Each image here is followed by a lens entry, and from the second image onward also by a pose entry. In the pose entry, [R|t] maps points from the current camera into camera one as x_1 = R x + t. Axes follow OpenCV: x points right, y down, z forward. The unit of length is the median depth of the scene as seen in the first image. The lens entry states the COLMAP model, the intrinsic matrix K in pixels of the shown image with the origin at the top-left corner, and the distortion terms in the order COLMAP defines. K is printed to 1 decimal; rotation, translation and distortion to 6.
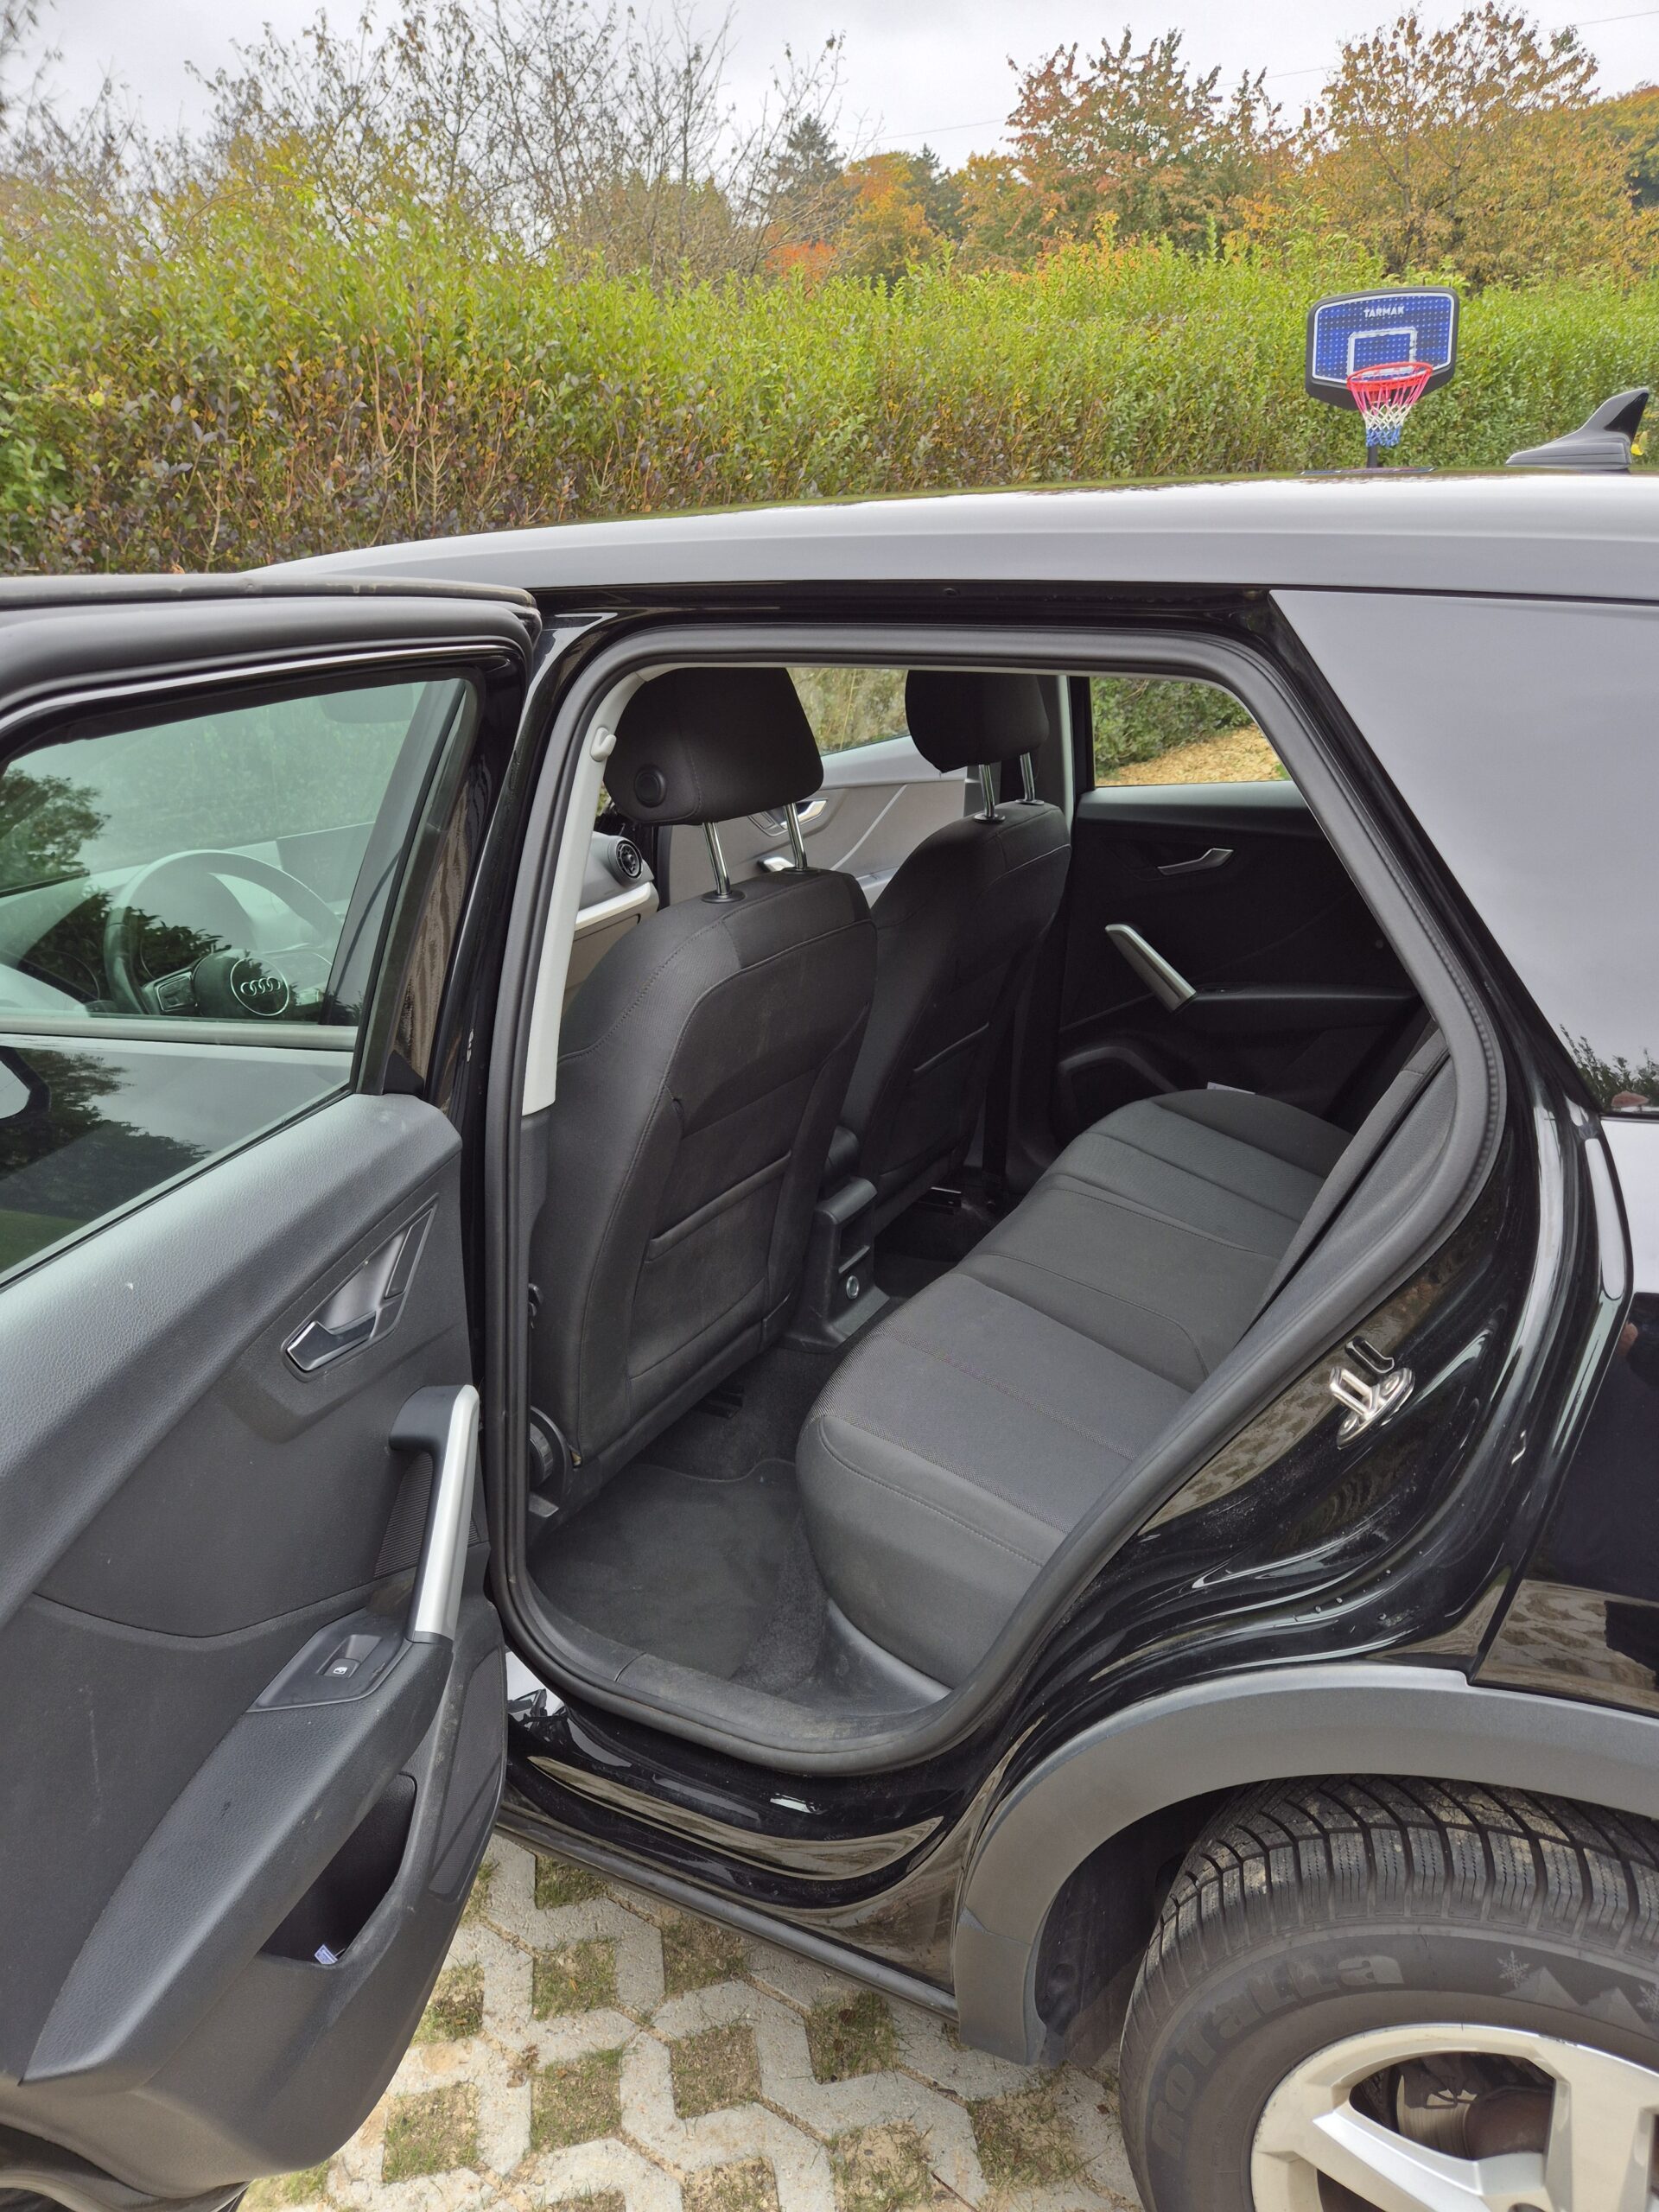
lens RADIAL K [[1489.9, 0, 850.3], [0, 1489.9, 1120.7], [0, 0, 1]] dist [0.078433, -0.063740]
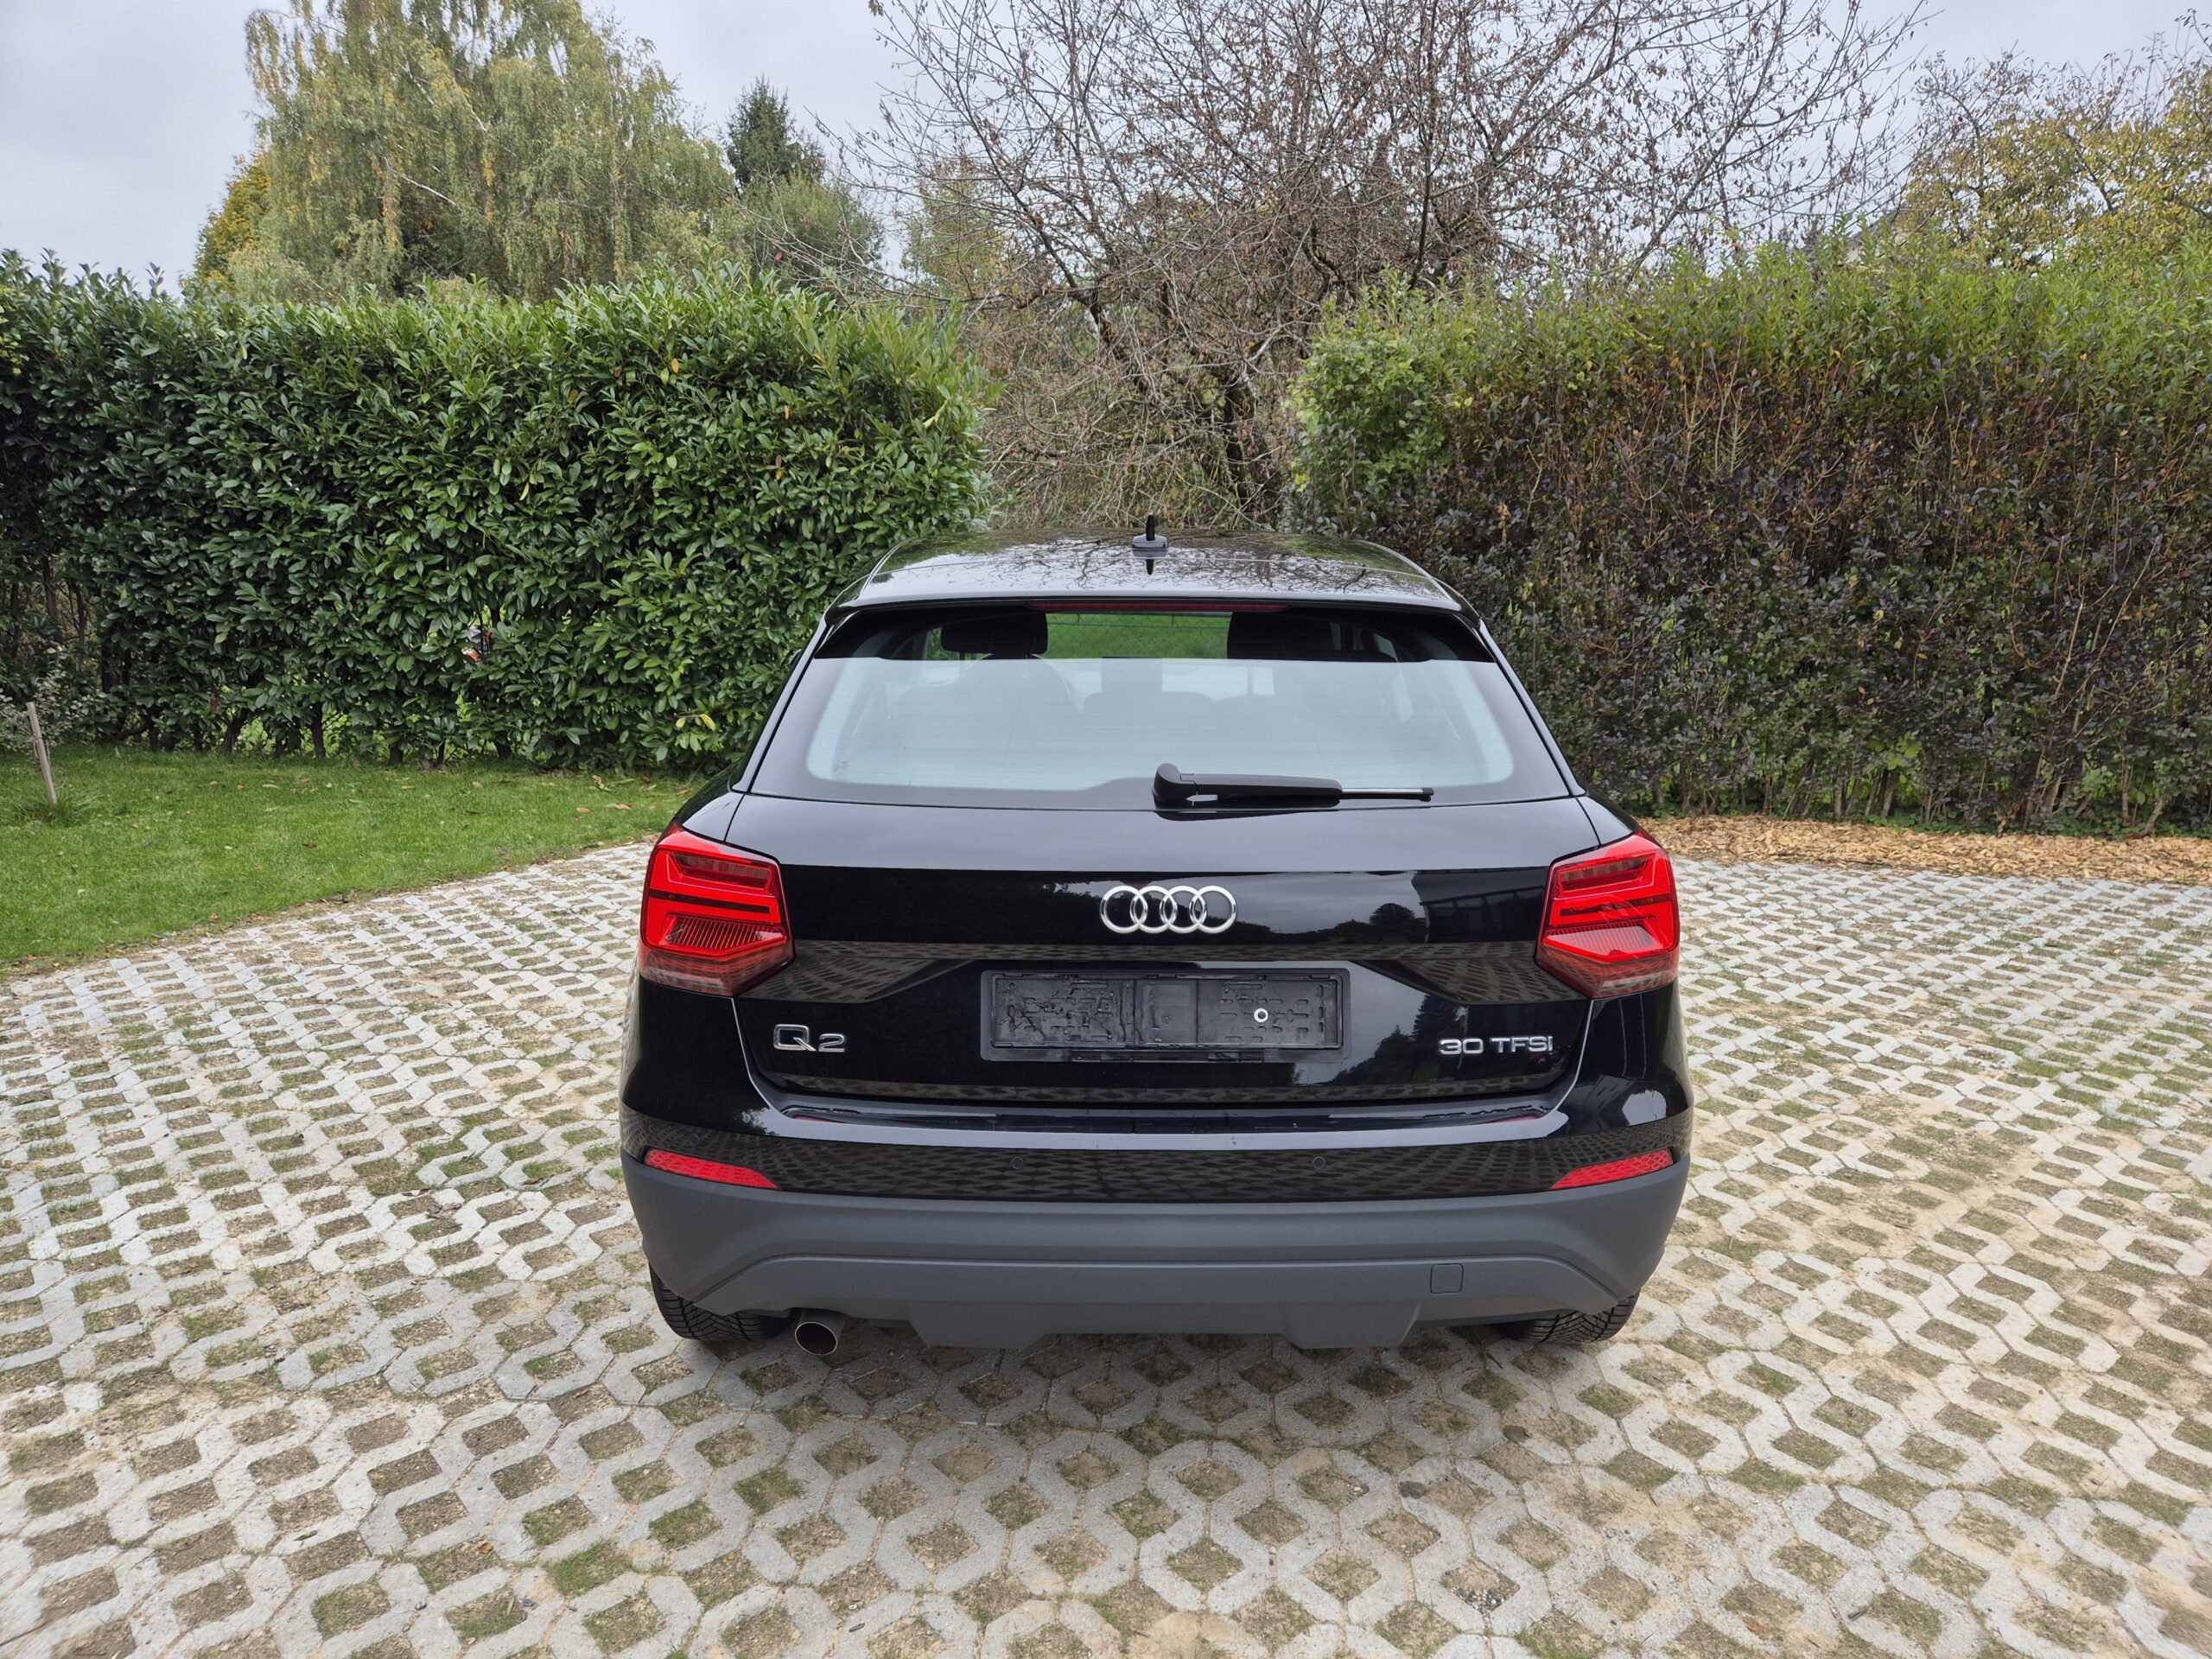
lens RADIAL K [[1489.9, 0, 1110.1], [0, 1489.9, 832.6], [0, 0, 1]] dist [0.078433, -0.063740]
pose [[0.494502, 0.238115, -0.835924, 0.378741], [-0.323849, 0.942968, 0.077029, -0.032839], [0.806592, 0.232622, 0.543412, -0.011964]]
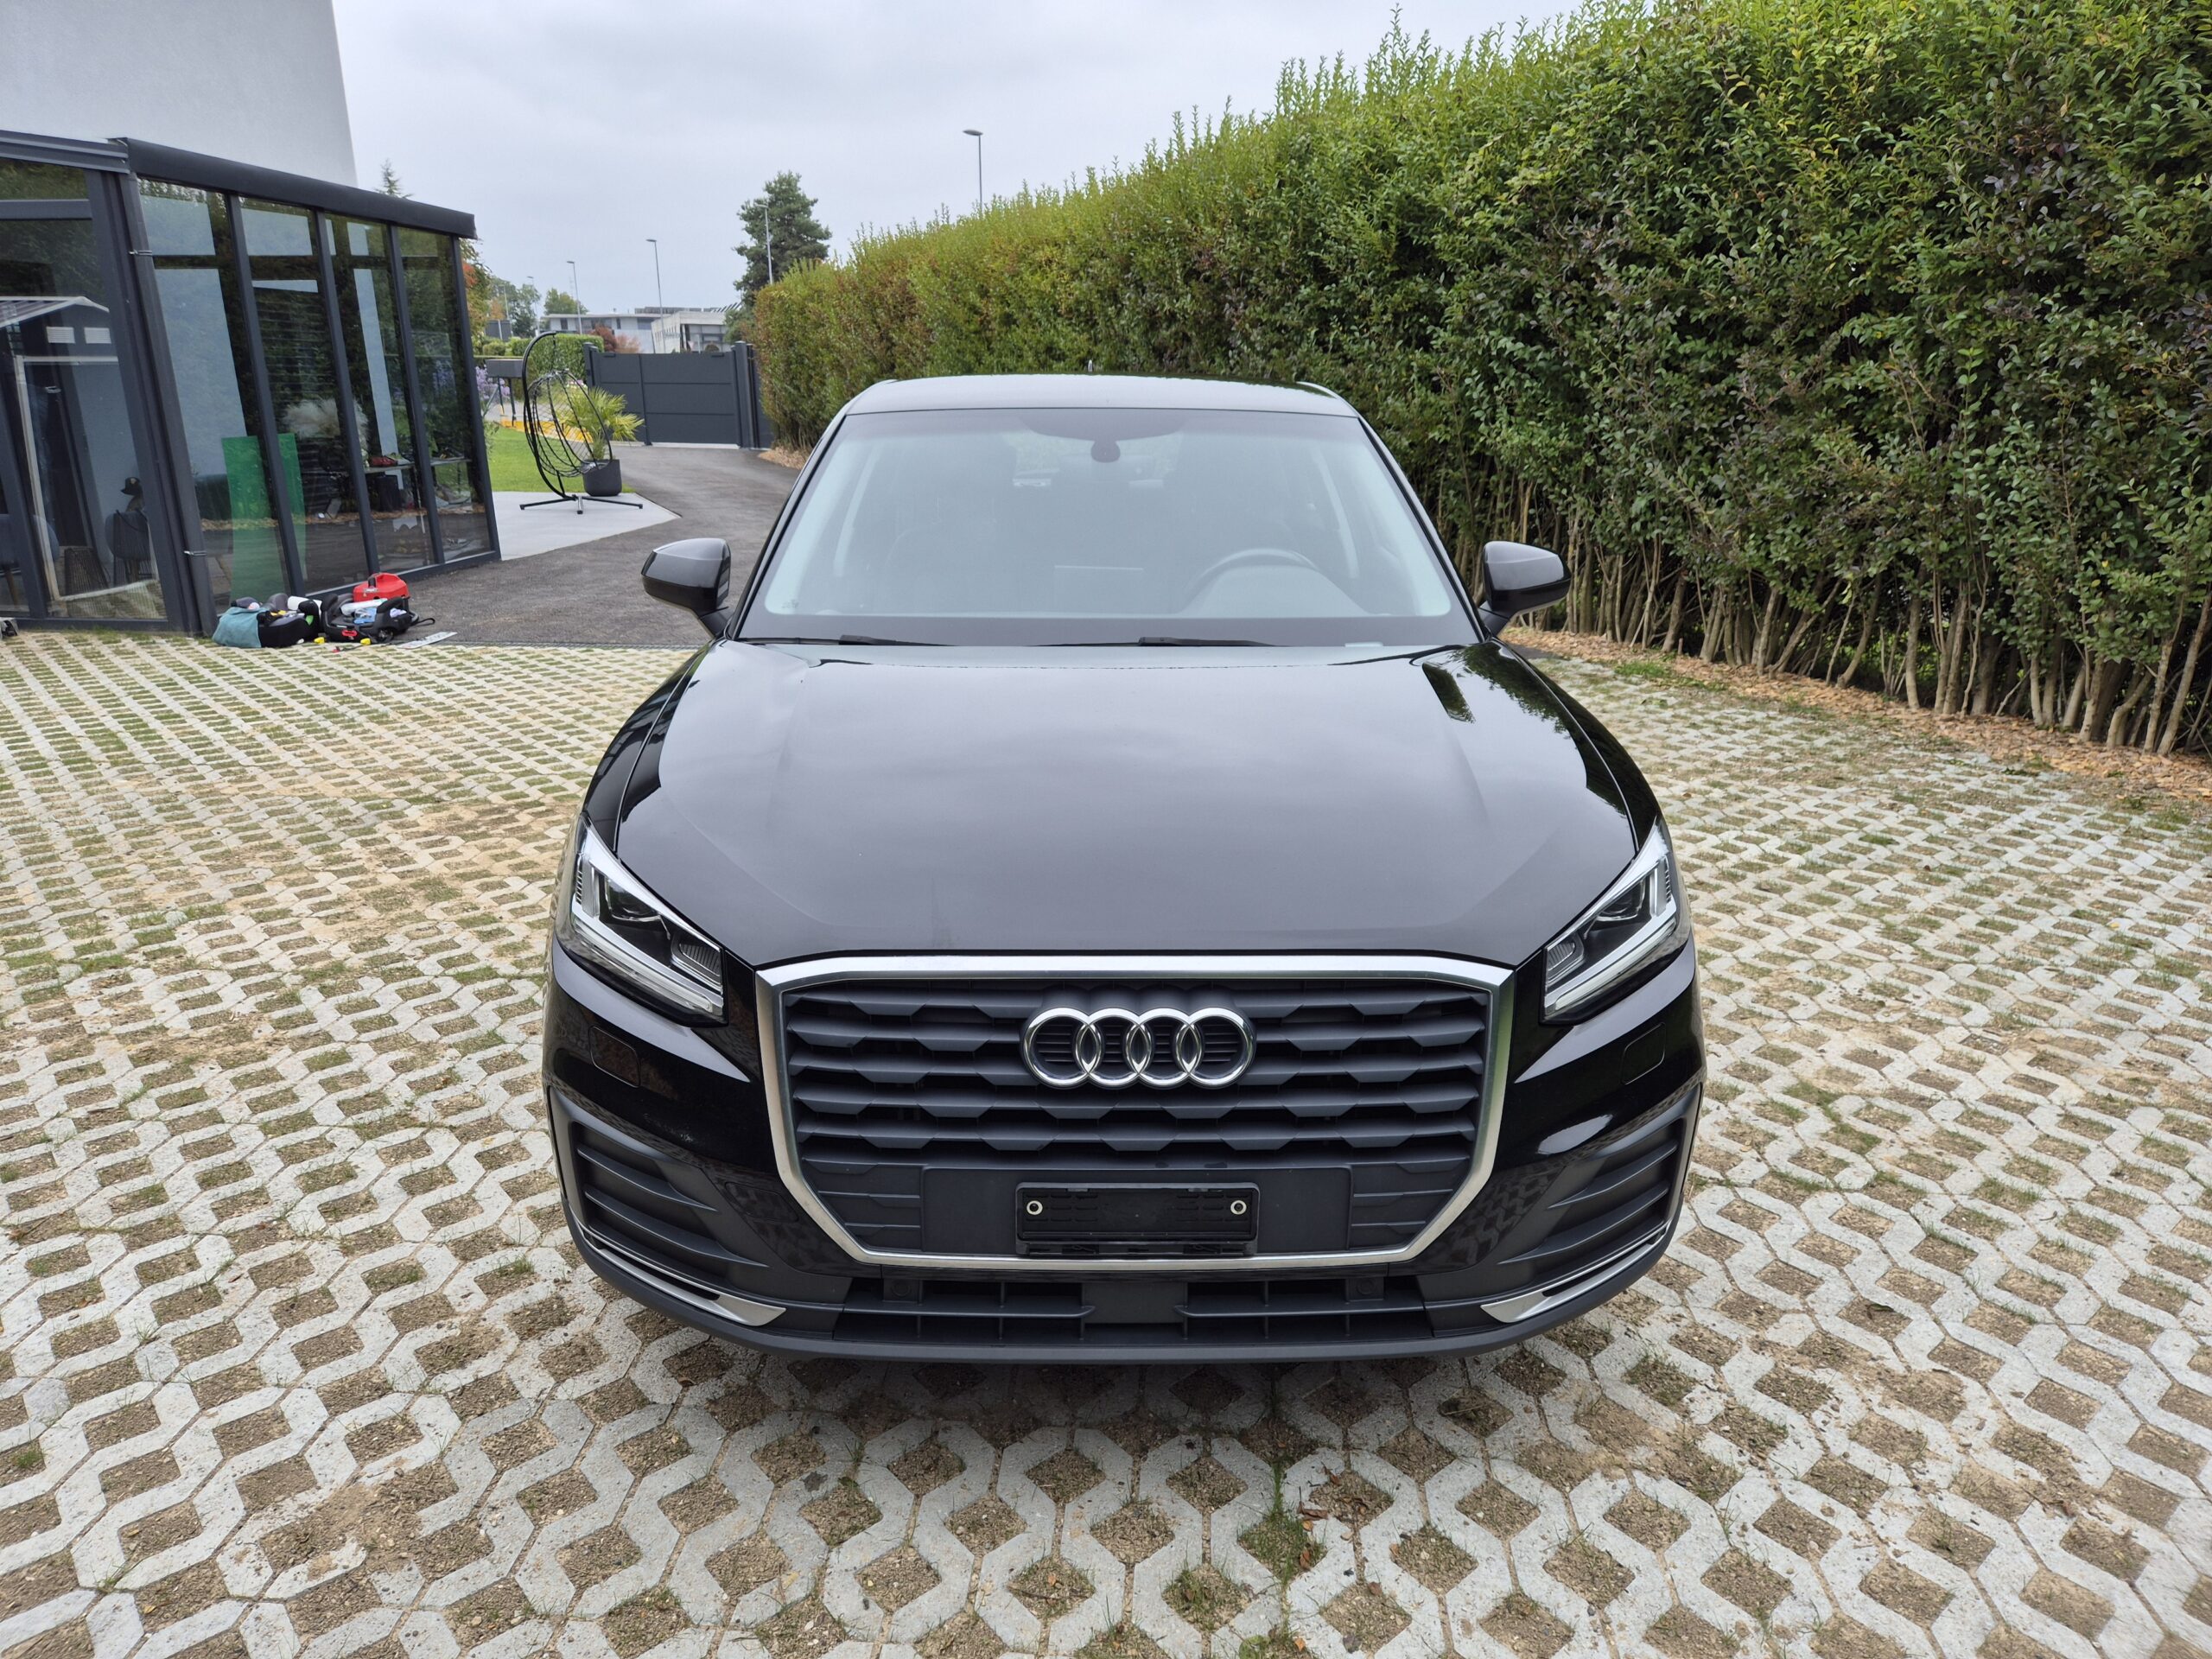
lens RADIAL K [[1489.9, 0, 1095.2], [0, 1489.9, 843.4], [0, 0, 1]] dist [0.078433, -0.063740]
pose [[-0.511344, -0.212358, 0.832725, -0.432727], [0.301849, 0.862867, 0.405398, -0.152291], [-0.804621, 0.458655, -0.377122, 0.465191]]
